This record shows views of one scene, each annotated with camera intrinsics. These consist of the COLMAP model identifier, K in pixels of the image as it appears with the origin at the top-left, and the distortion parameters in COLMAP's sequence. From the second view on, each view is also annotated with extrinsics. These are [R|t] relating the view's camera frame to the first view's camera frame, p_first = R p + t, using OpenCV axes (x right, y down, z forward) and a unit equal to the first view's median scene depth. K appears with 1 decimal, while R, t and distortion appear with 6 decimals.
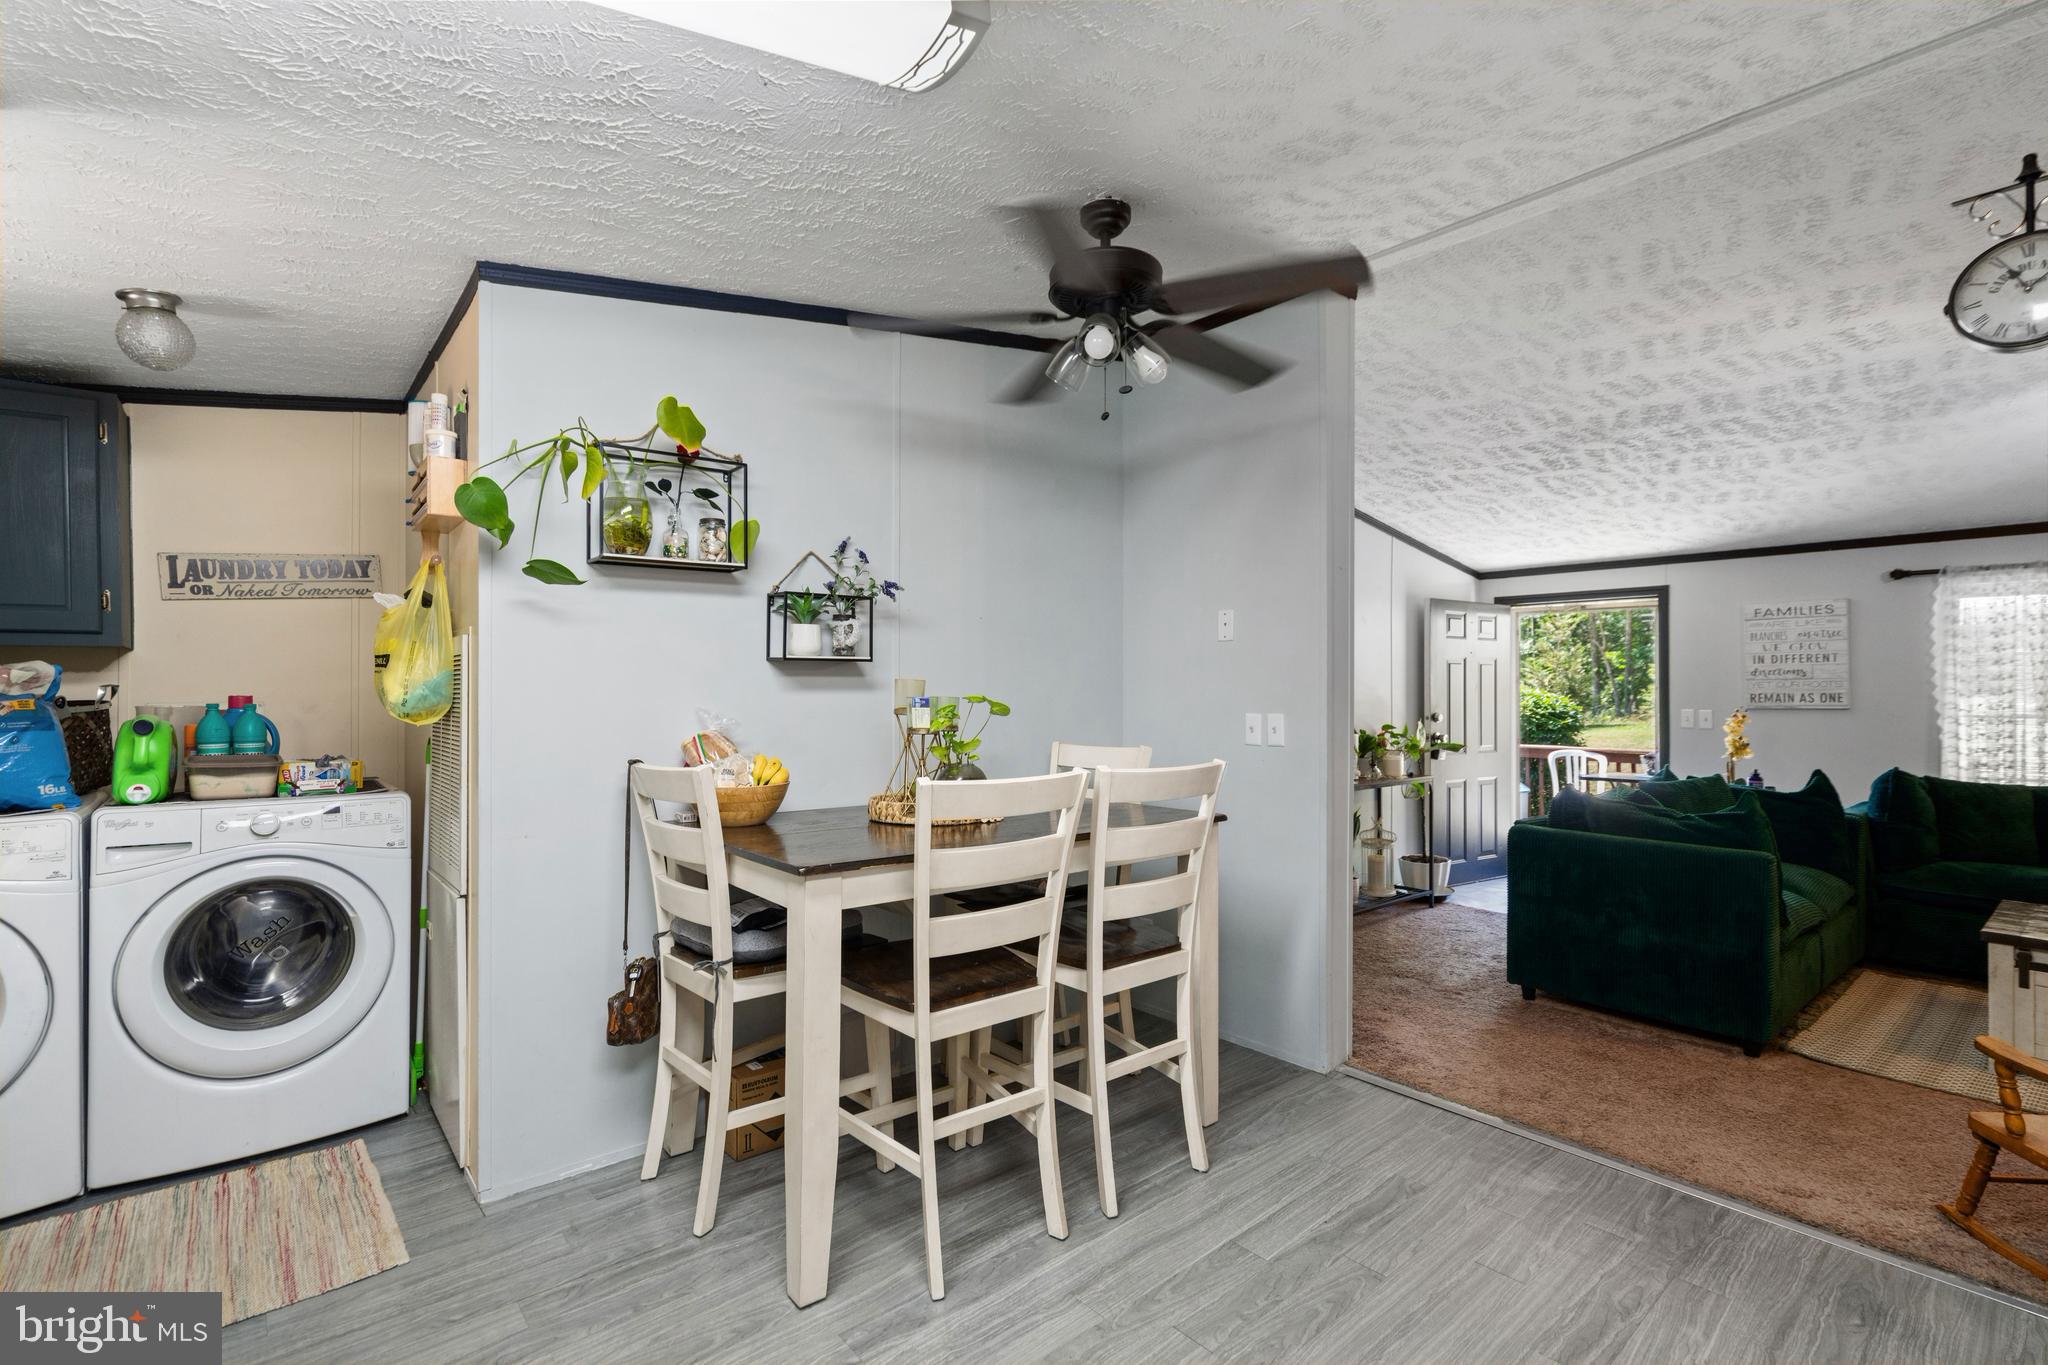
lens RADIAL K [[933.7, 0, 1012.8], [0, 933.7, 681.5], [0, 0, 1]] dist [-0.004354, 0.003438]
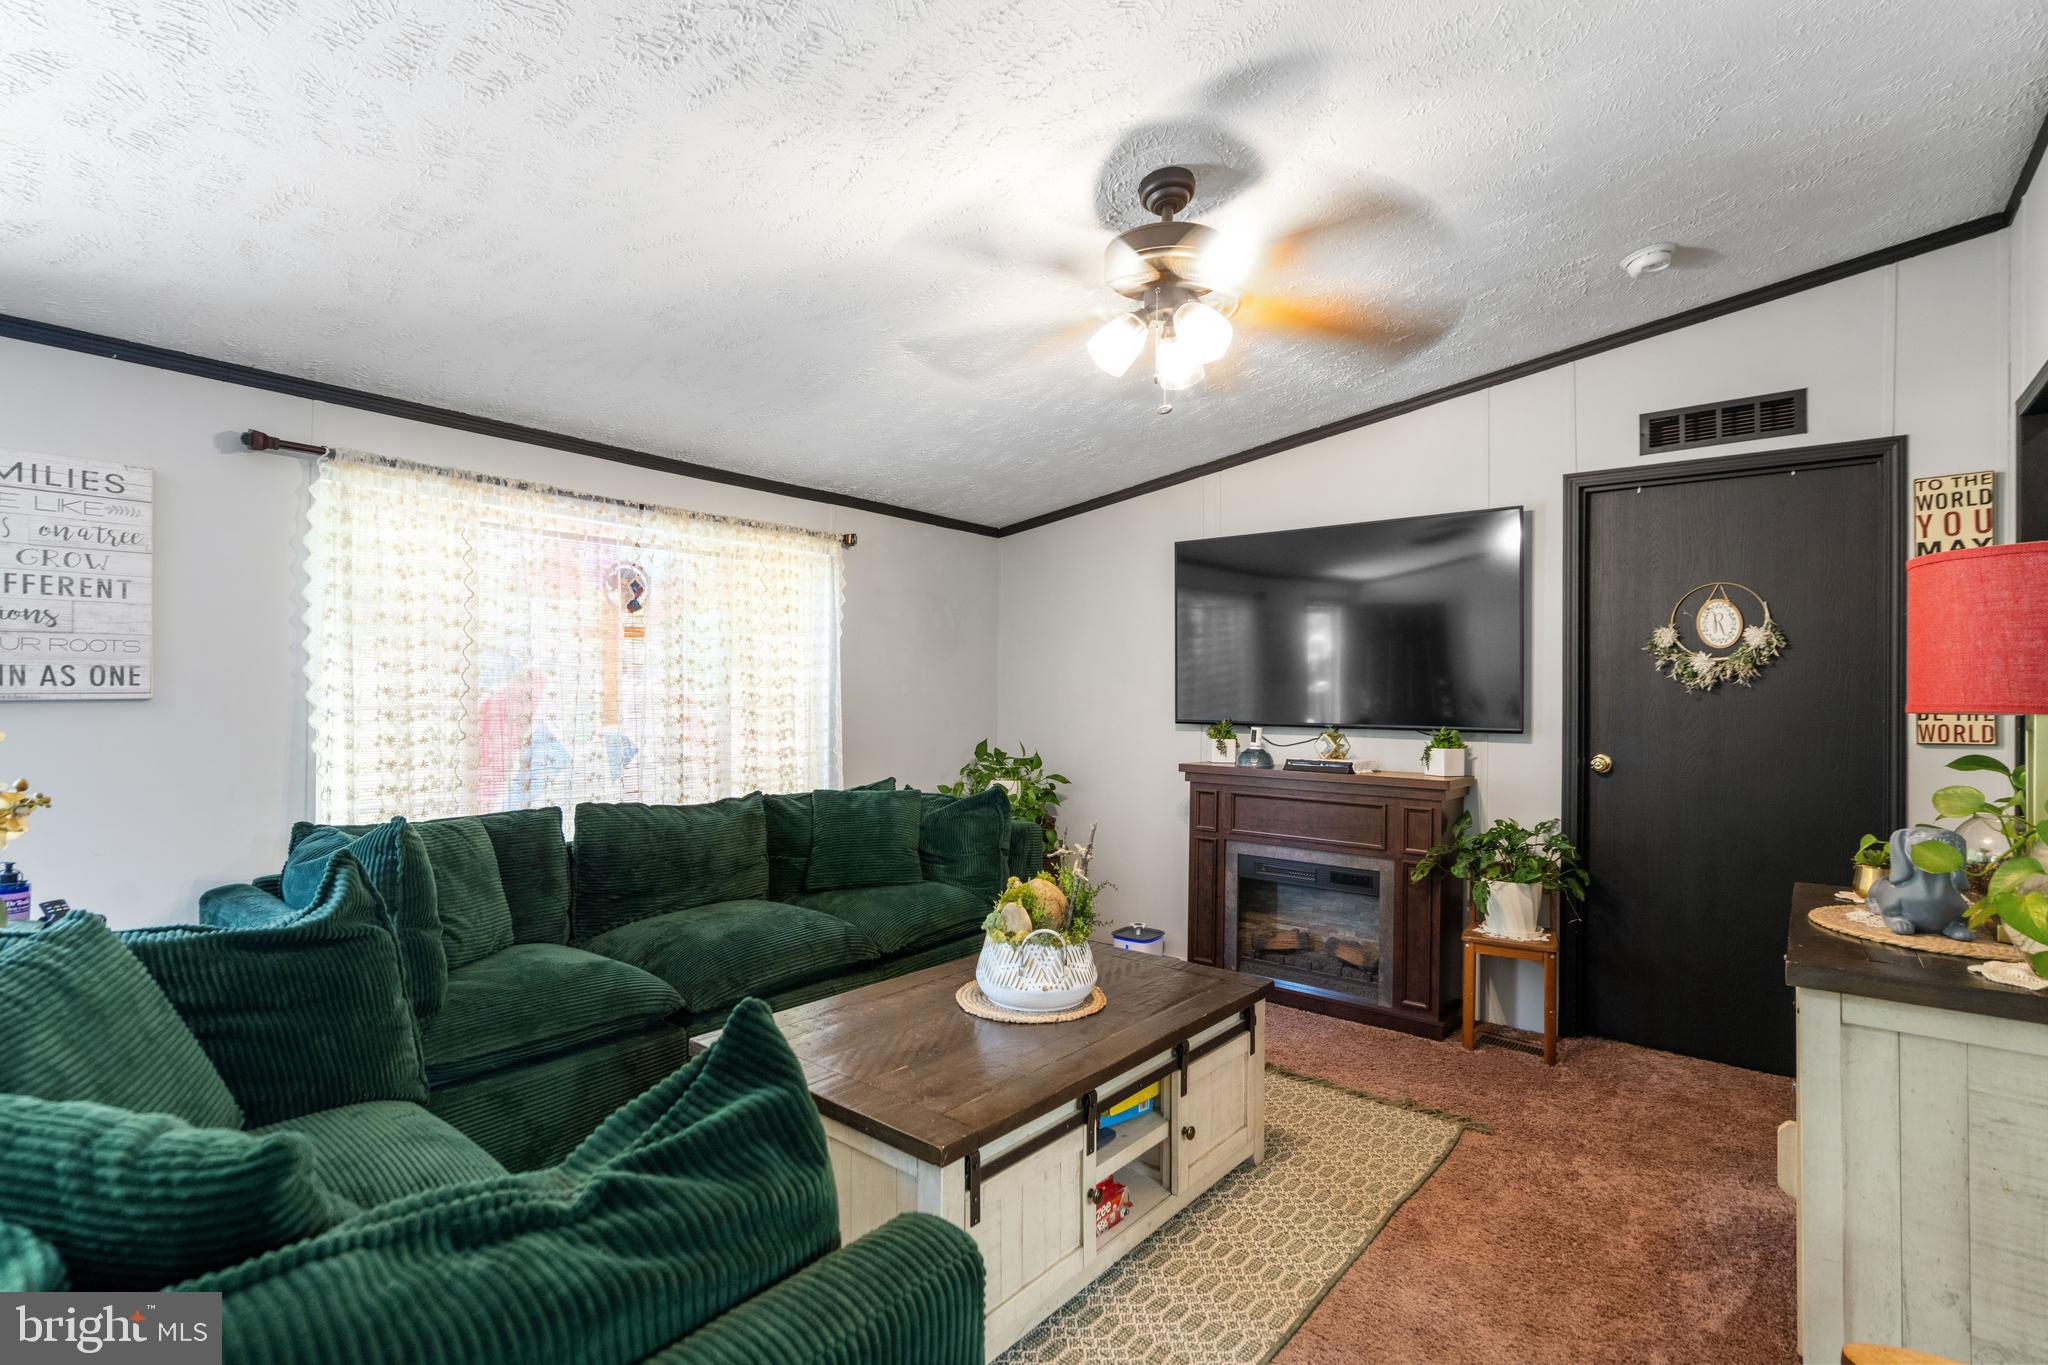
lens RADIAL K [[969.1, 0, 1017.4], [0, 969.1, 680.8], [0, 0, 1]] dist [0.000515, 0.000922]
pose [[-0.191000, 0.003925, 0.981582, 0.321080], [-0.020130, 0.999766, -0.007914, 0.014830], [-0.981384, -0.021271, -0.190877, 0.655625]]
